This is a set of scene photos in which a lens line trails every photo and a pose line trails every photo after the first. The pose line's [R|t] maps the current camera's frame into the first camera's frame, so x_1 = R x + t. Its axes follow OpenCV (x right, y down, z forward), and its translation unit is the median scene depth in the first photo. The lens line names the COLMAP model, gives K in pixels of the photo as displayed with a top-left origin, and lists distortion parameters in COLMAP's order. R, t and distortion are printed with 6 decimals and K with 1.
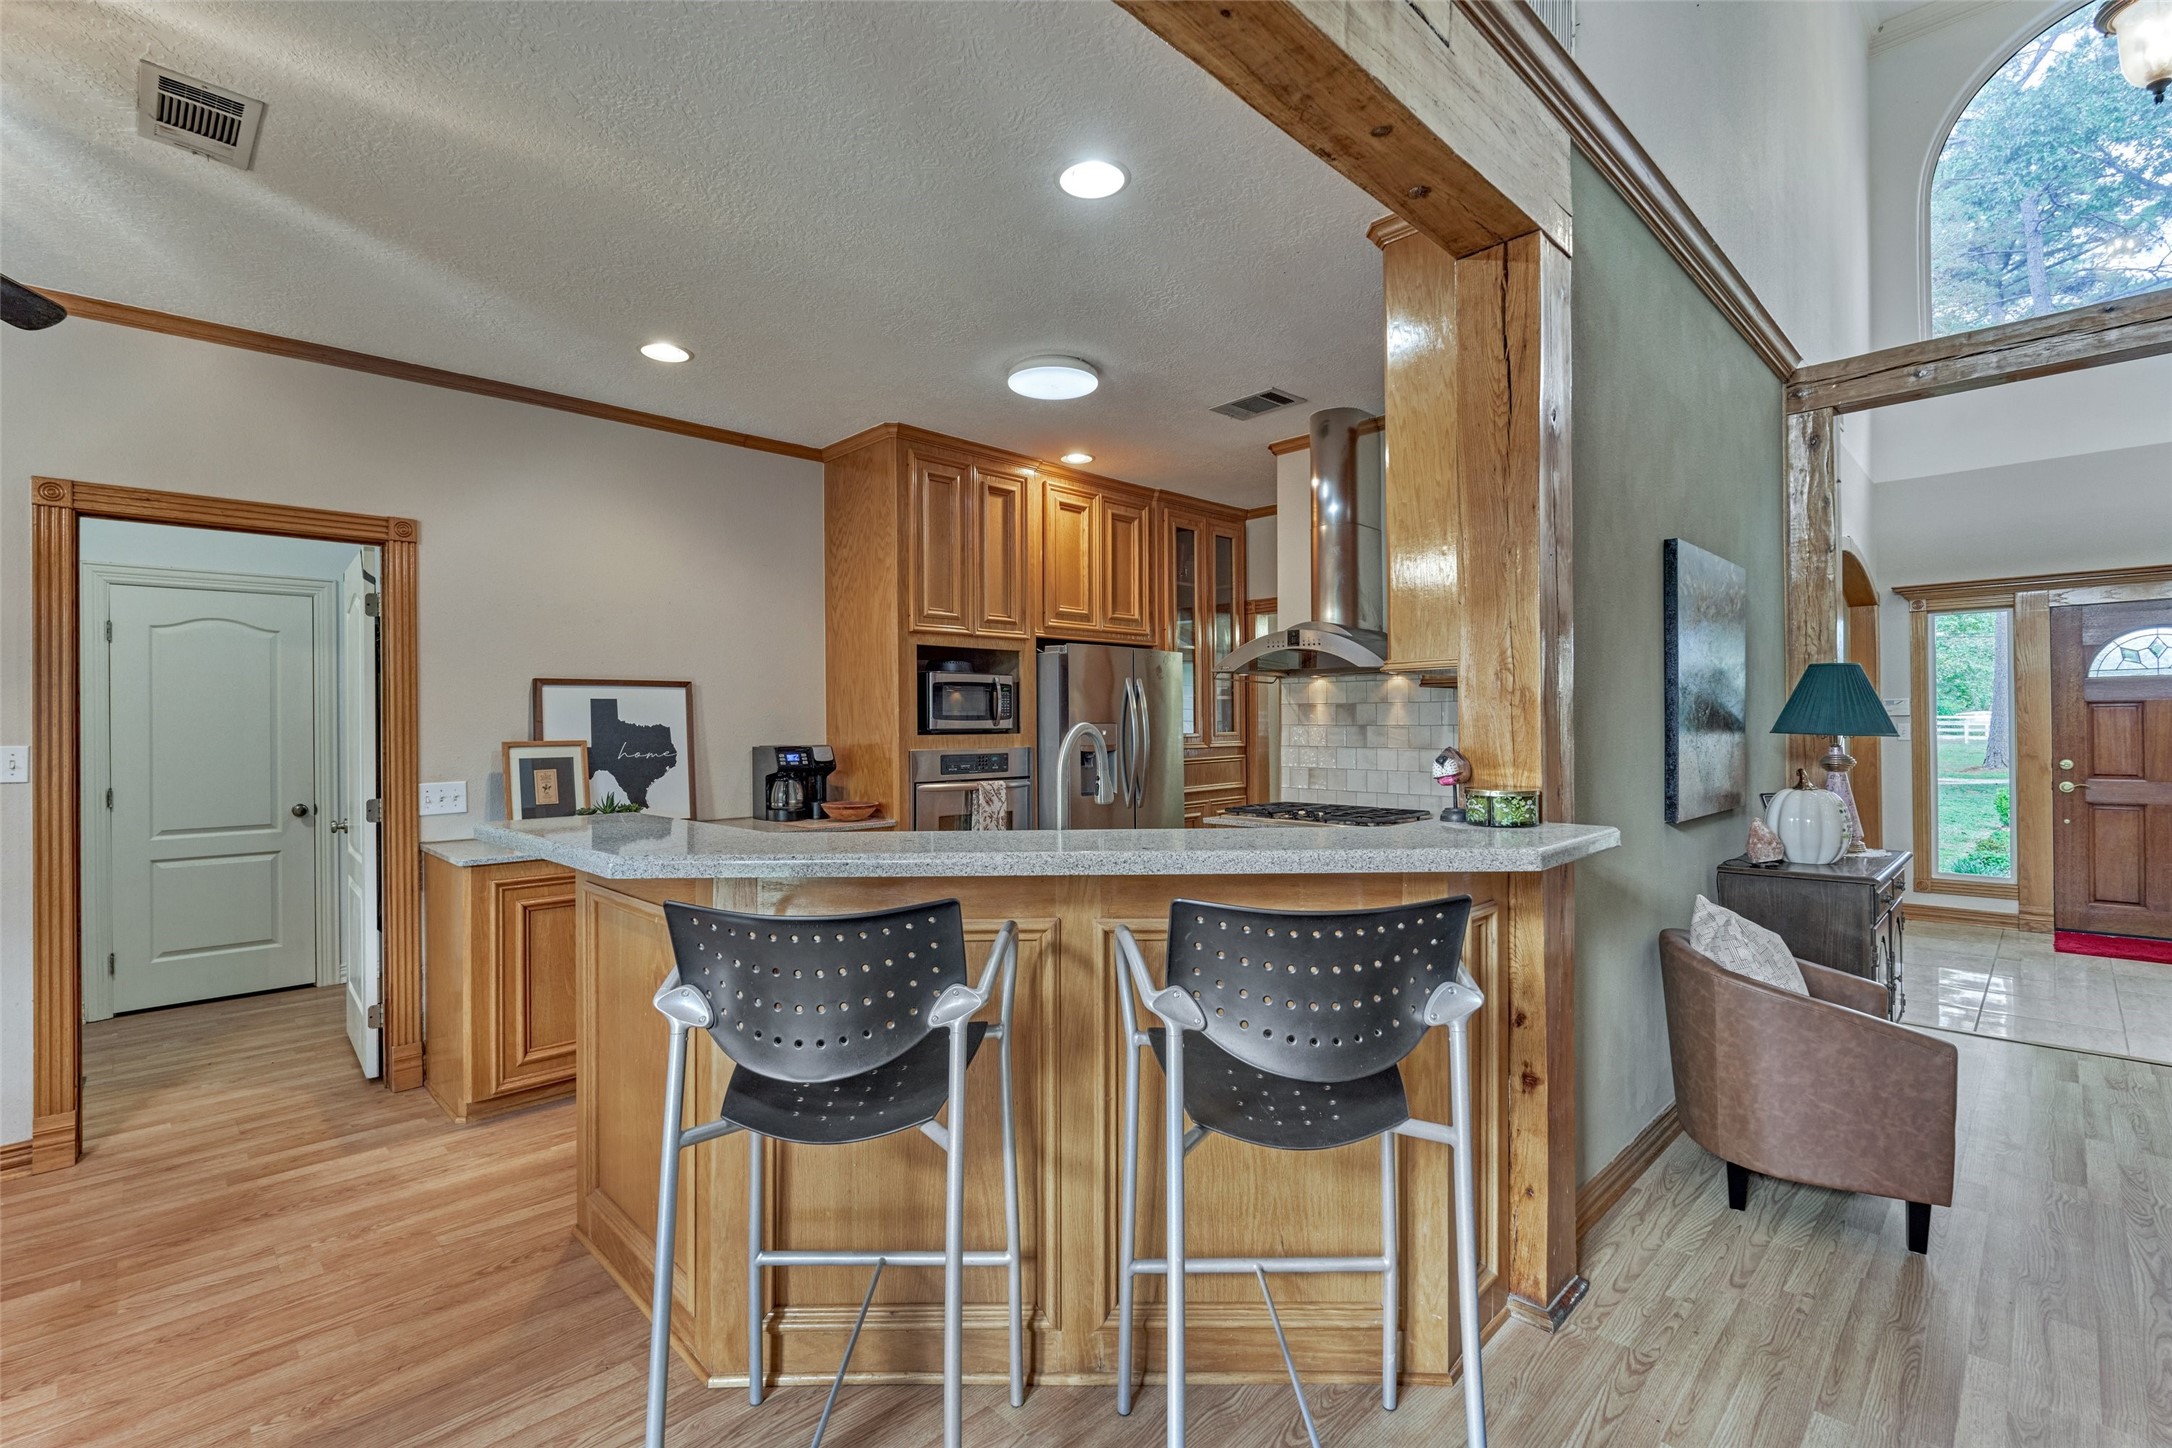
lens RADIAL K [[972.1, 0, 1087.7], [0, 972.1, 719.3], [0, 0, 1]] dist [-0.004450, 0.000314]
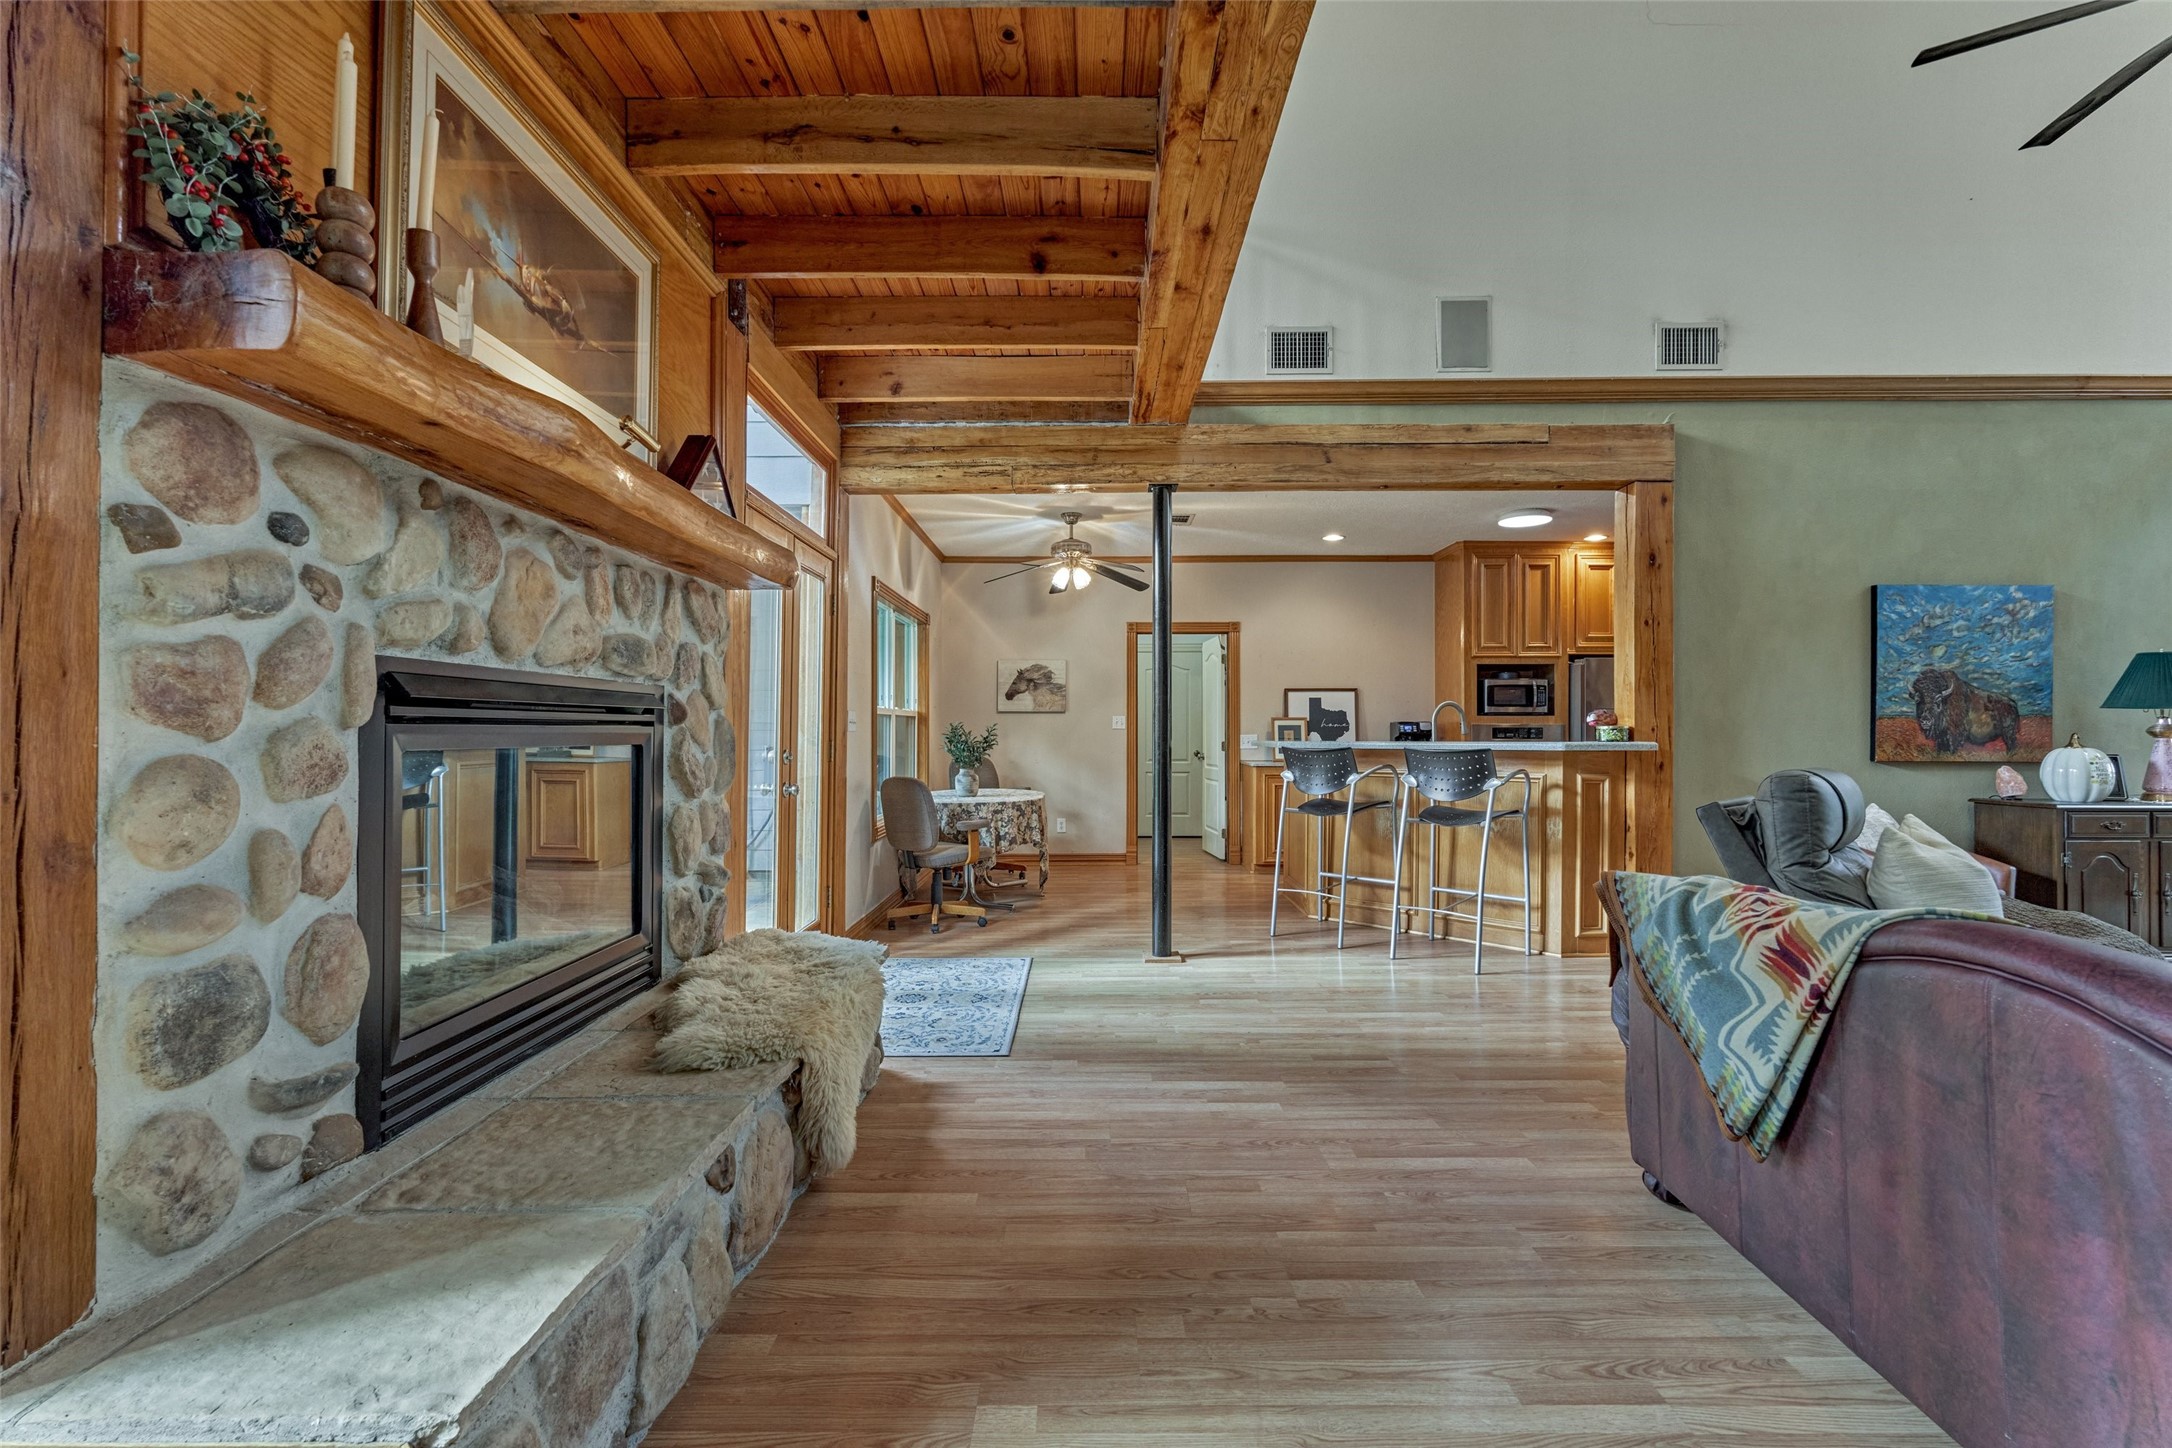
lens RADIAL K [[972.1, 0, 1086.5], [0, 972.1, 726.2], [0, 0, 1]] dist [-0.004450, 0.000314]
pose [[0.708531, 0.002639, -0.705675, 0.617879], [-0.003779, 0.999993, -0.000055, 0.041697], [0.705669, 0.002706, 0.708536, -0.810166]]
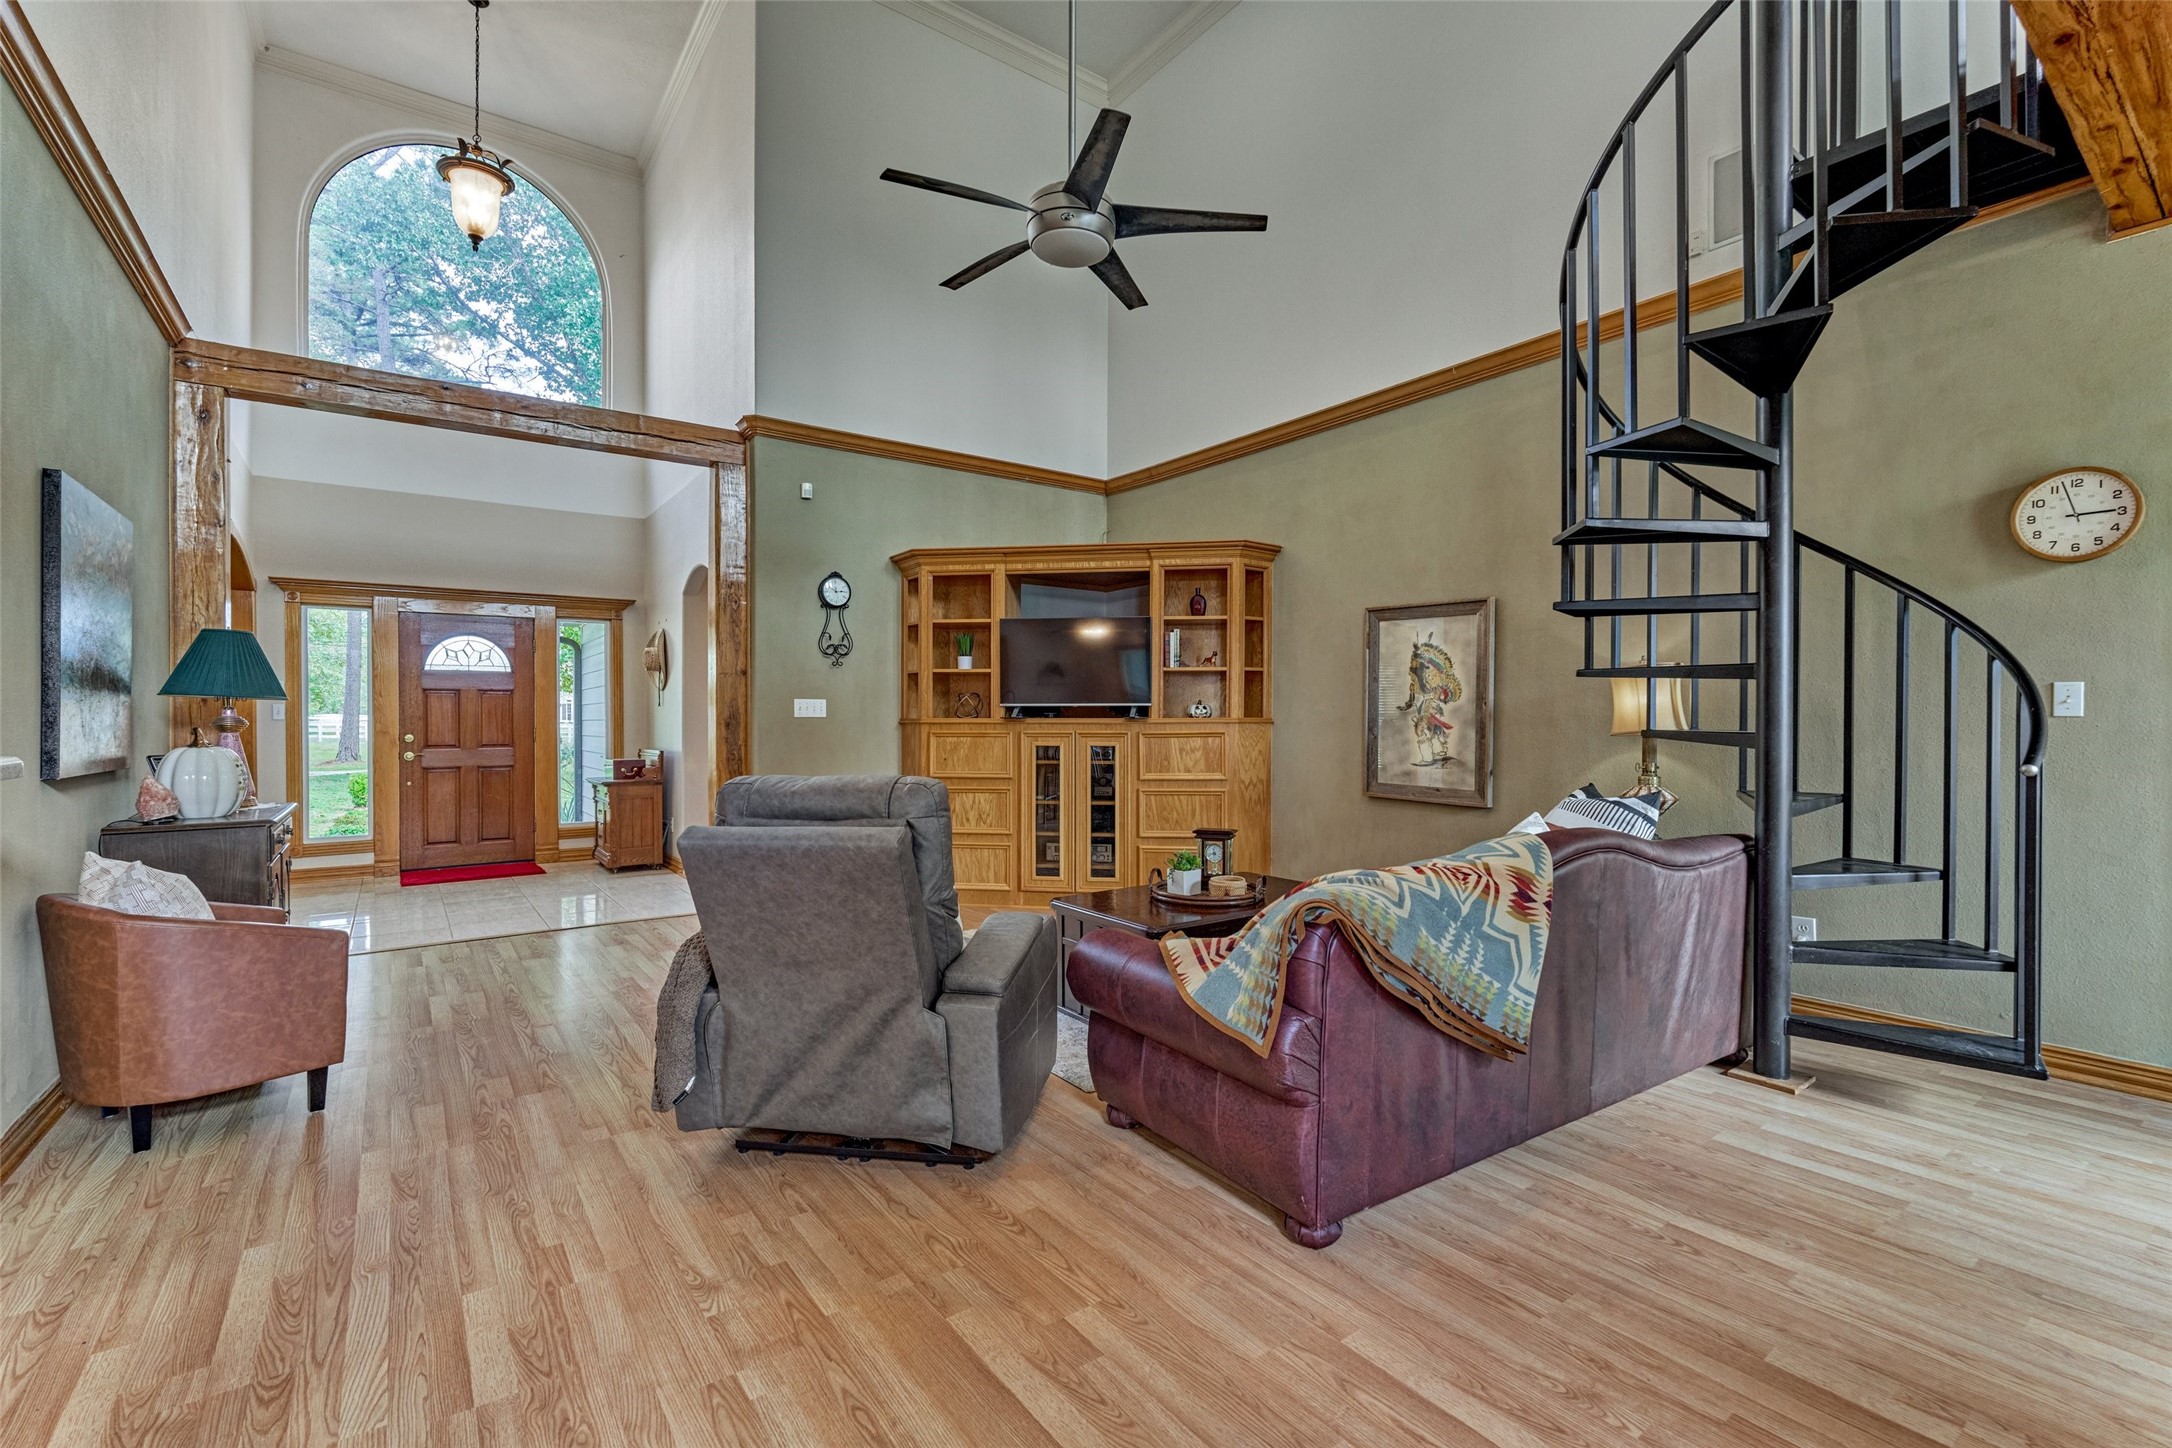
lens RADIAL K [[972.1, 0, 1097.9], [0, 972.1, 730.7], [0, 0, 1]] dist [-0.004450, 0.000314]
pose [[0.151503, 0.003809, 0.988449, -0.116234], [-0.002616, 0.999991, -0.003453, 0.047310], [-0.988453, -0.002062, 0.151512, -0.087991]]
